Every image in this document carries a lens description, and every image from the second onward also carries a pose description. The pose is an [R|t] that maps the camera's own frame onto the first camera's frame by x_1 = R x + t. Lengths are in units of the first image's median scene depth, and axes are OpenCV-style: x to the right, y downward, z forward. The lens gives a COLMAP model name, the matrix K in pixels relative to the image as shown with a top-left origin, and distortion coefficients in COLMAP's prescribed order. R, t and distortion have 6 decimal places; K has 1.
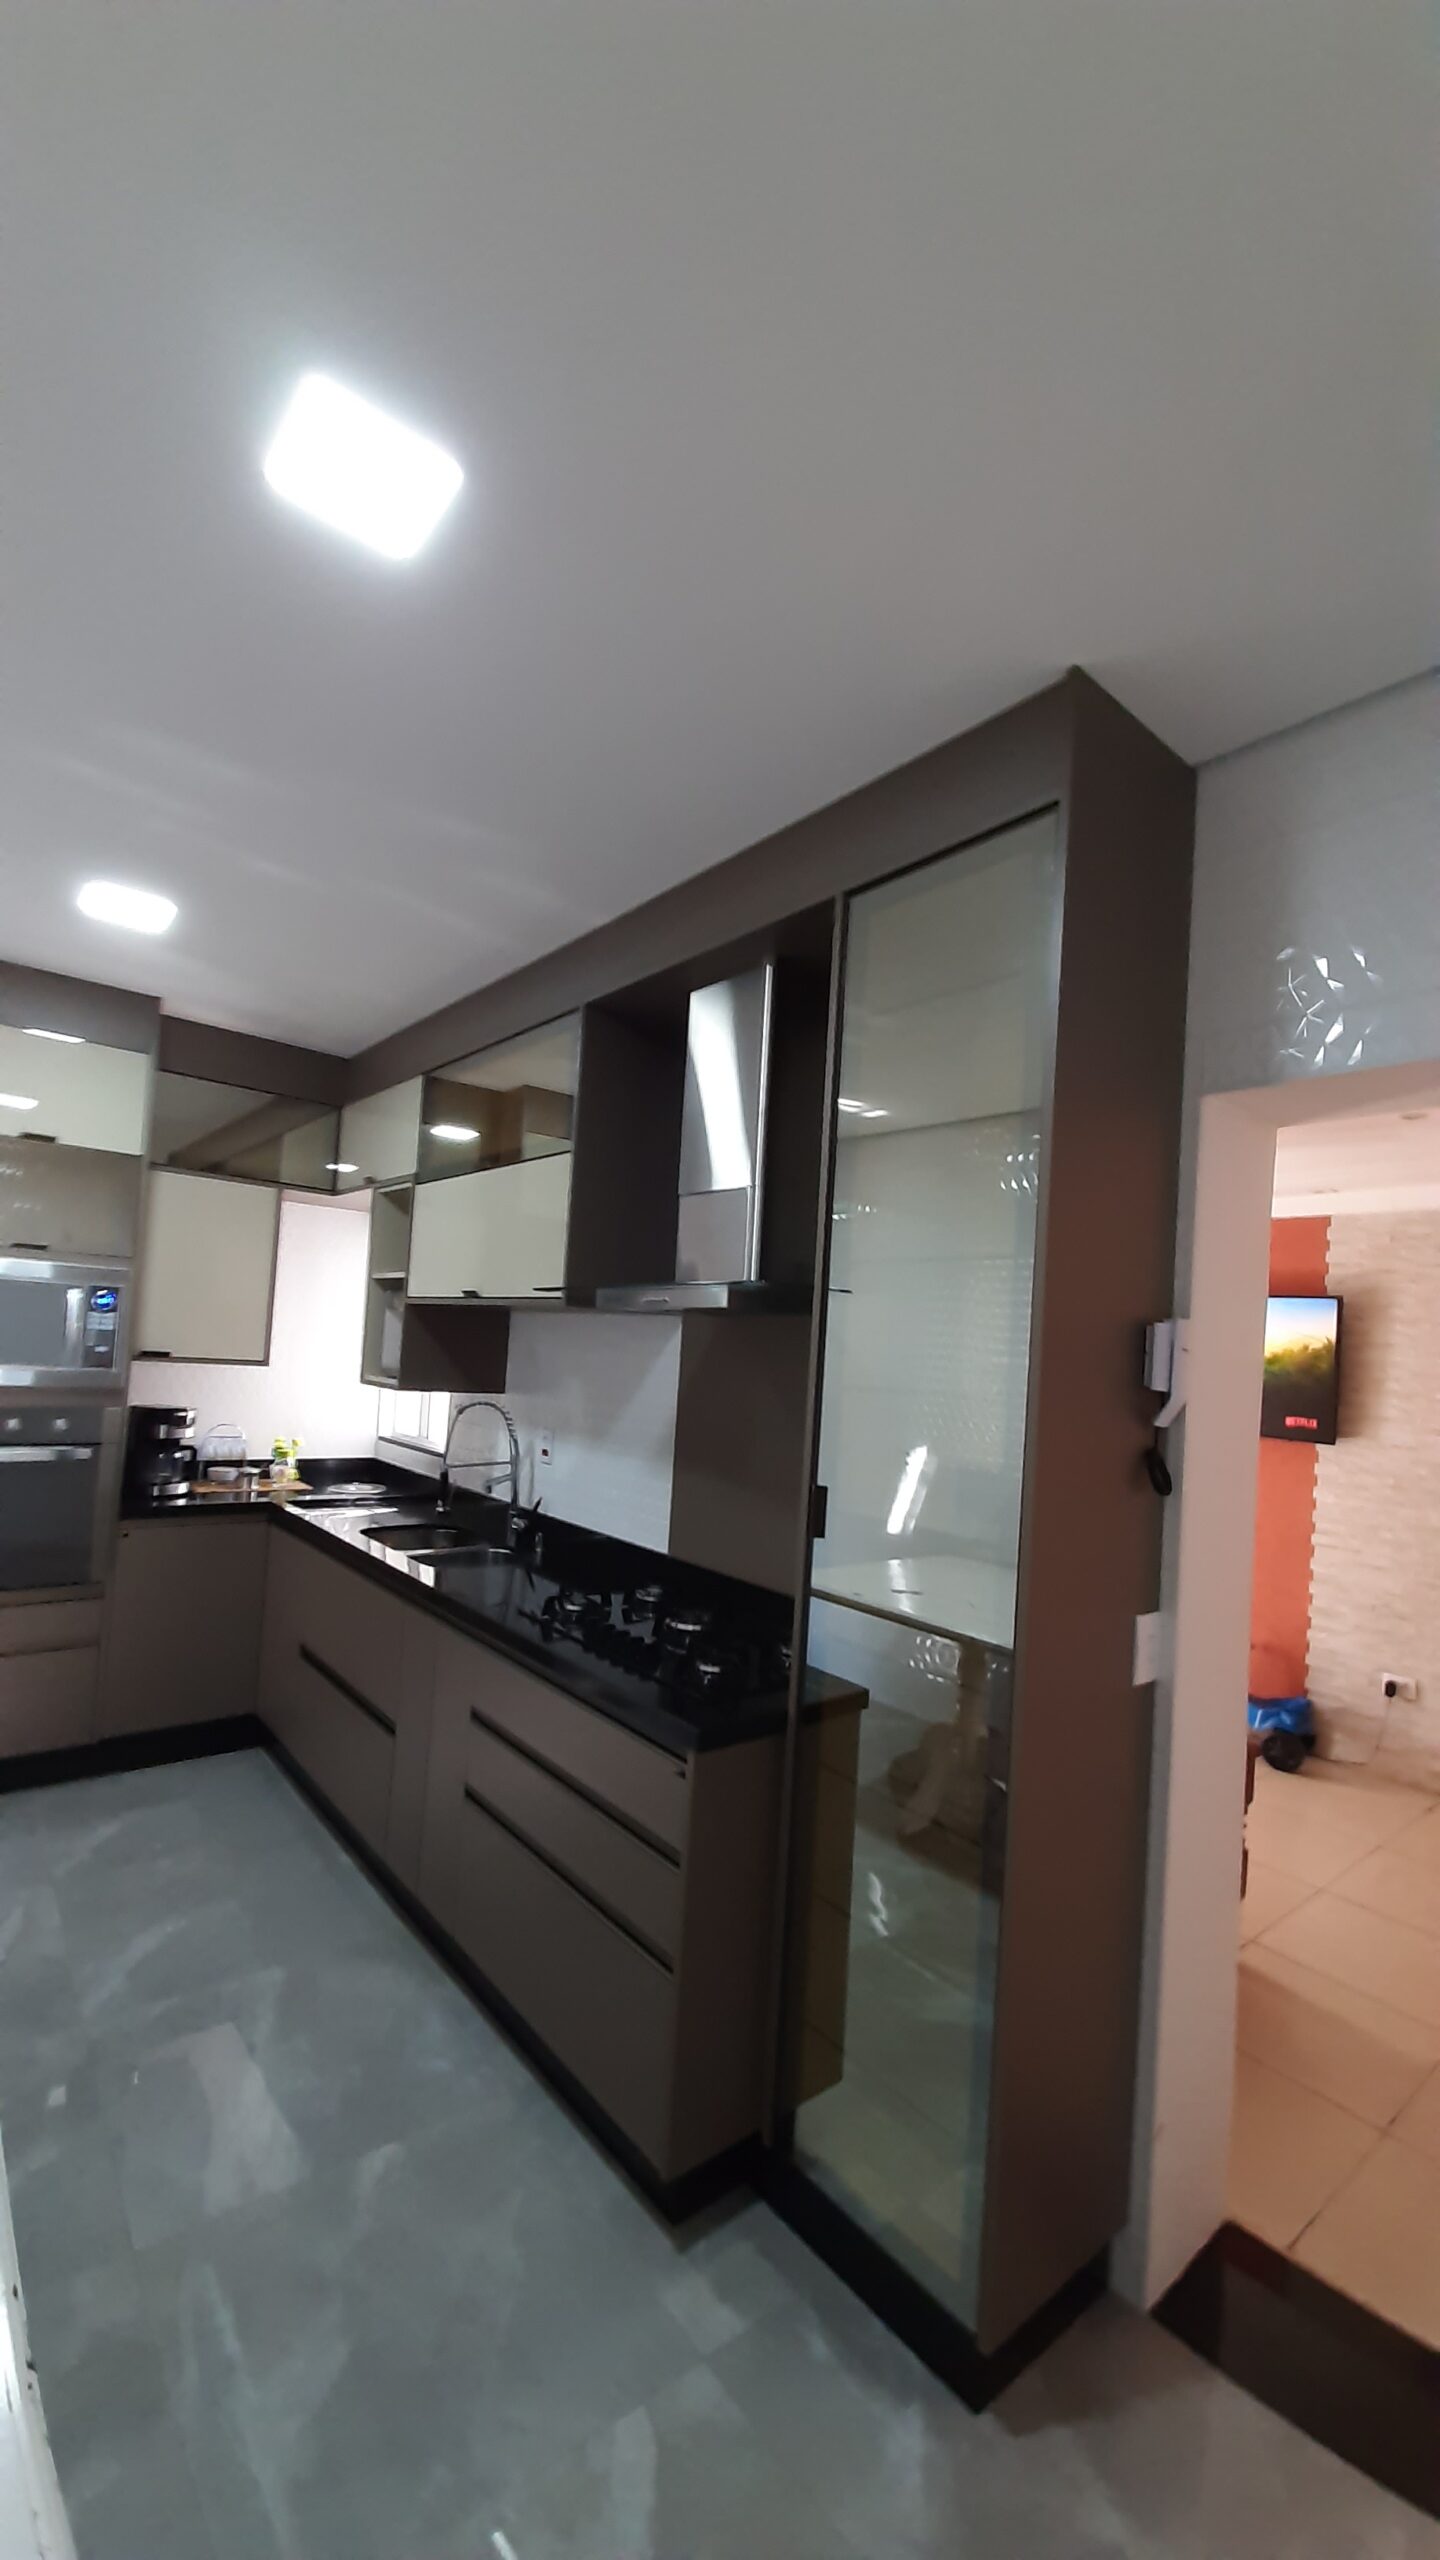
lens RADIAL K [[977.8, 0, 730.2], [0, 977.8, 1321.5], [0, 0, 1]] dist [0.000079, -0.000013]
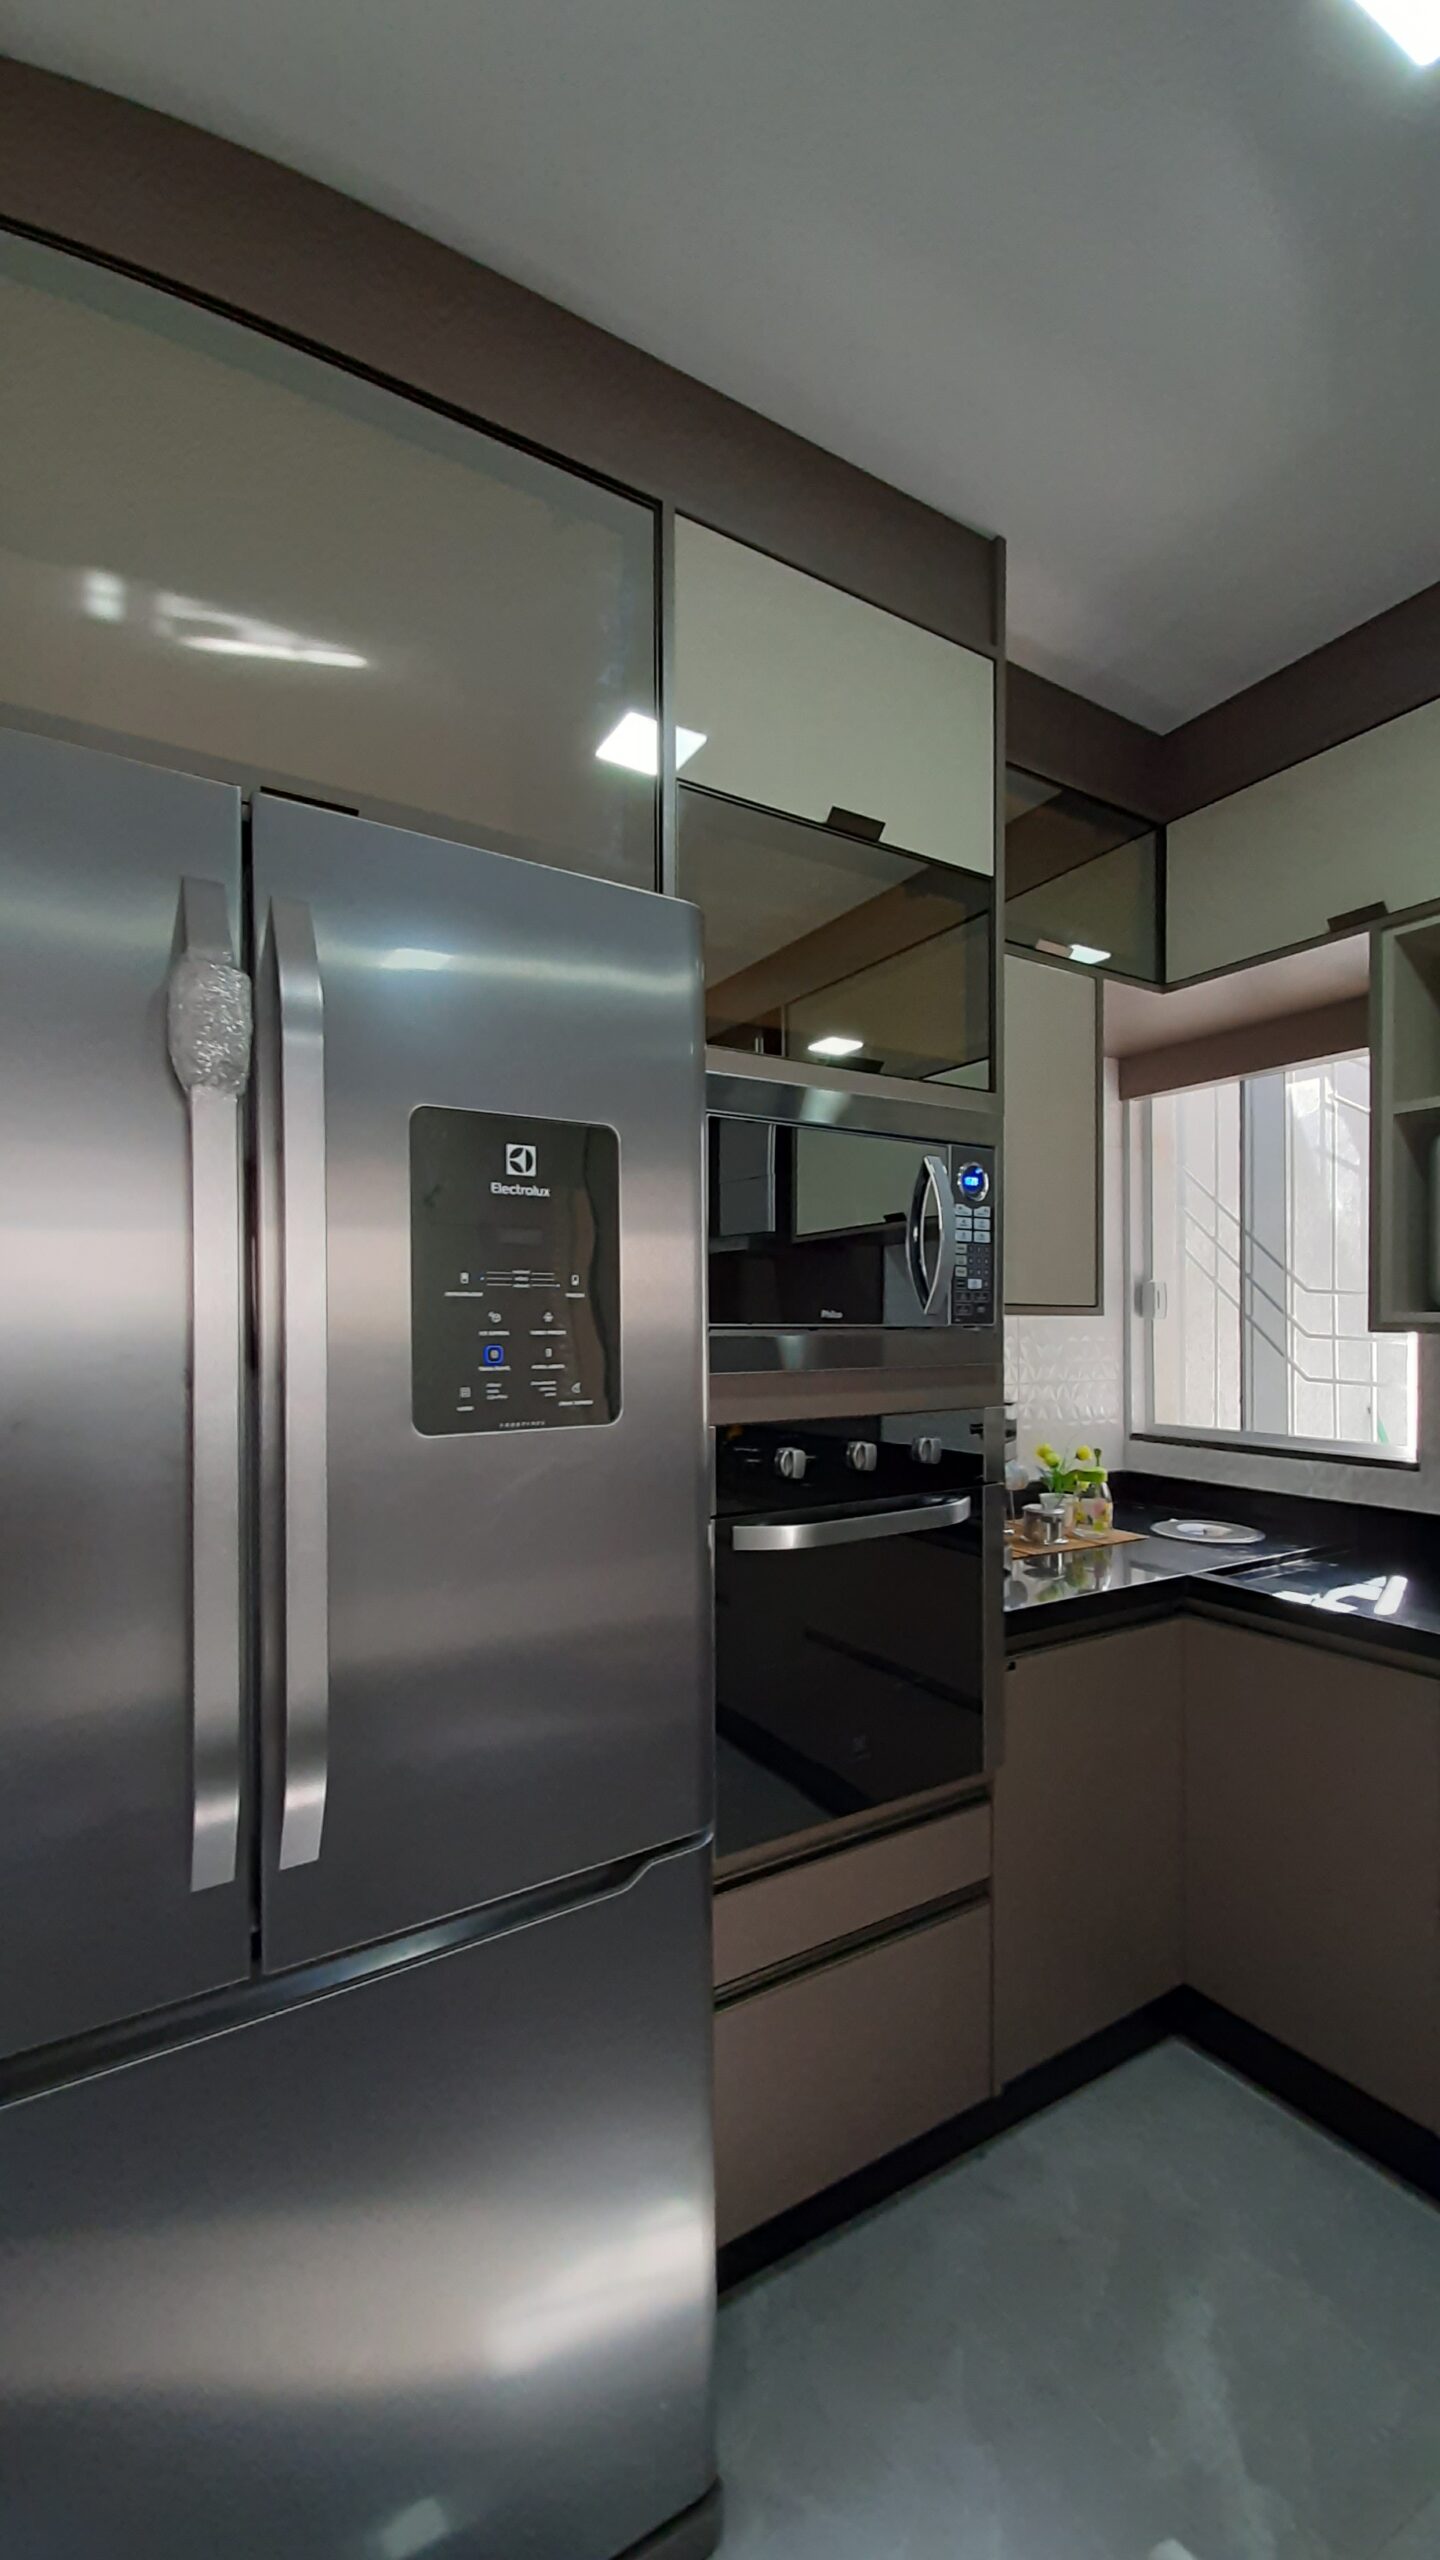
lens RADIAL K [[1019.6, 0, 716.8], [0, 1019.6, 1322.9], [0, 0, 1]] dist [-0.000091, -0.005209]
pose [[0.985554, -0.074395, -0.152146, -0.729922], [0.079120, 0.996546, 0.025232, 0.024673], [0.149744, -0.036906, 0.988036, 0.527617]]
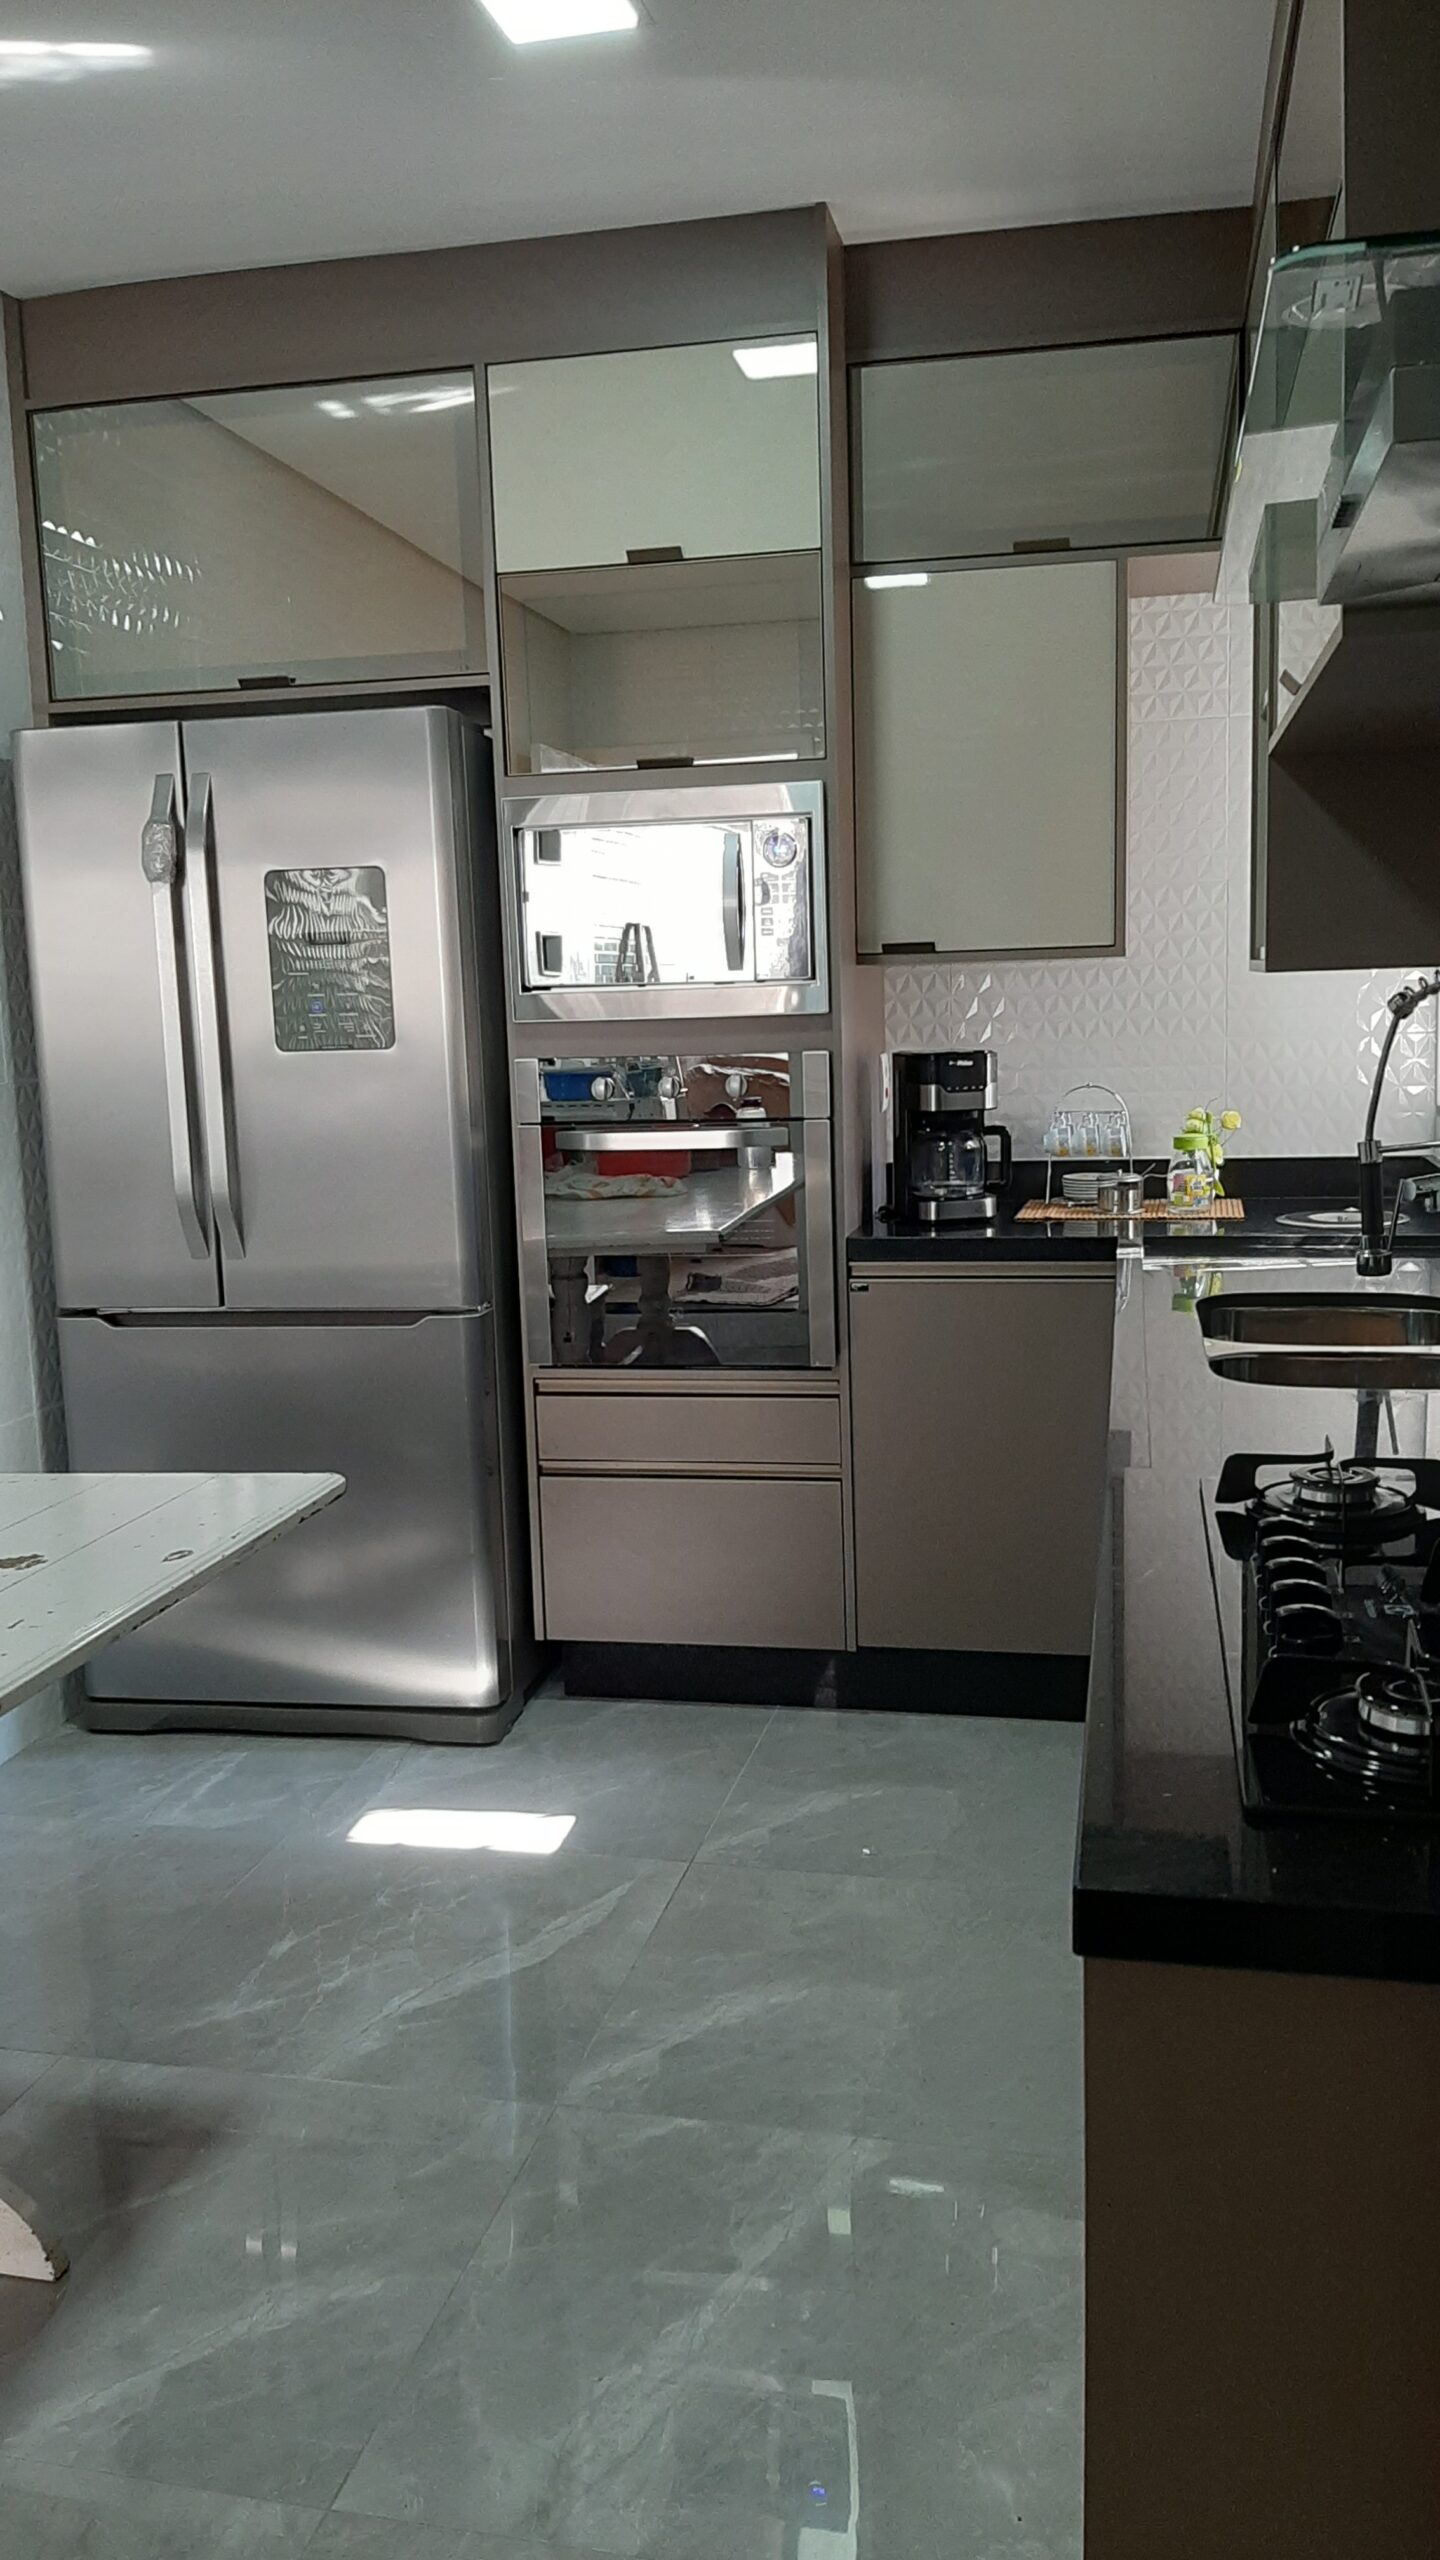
lens RADIAL K [[1971.8, 0, 753.2], [0, 1971.8, 1292.5], [0, 0, 1]] dist [0.002743, -0.001872]
pose [[0.619778, 0.034340, -0.784026, 0.202863], [0.104689, 0.986495, 0.125966, 0.083214], [0.777763, -0.160150, 0.607813, 0.323170]]
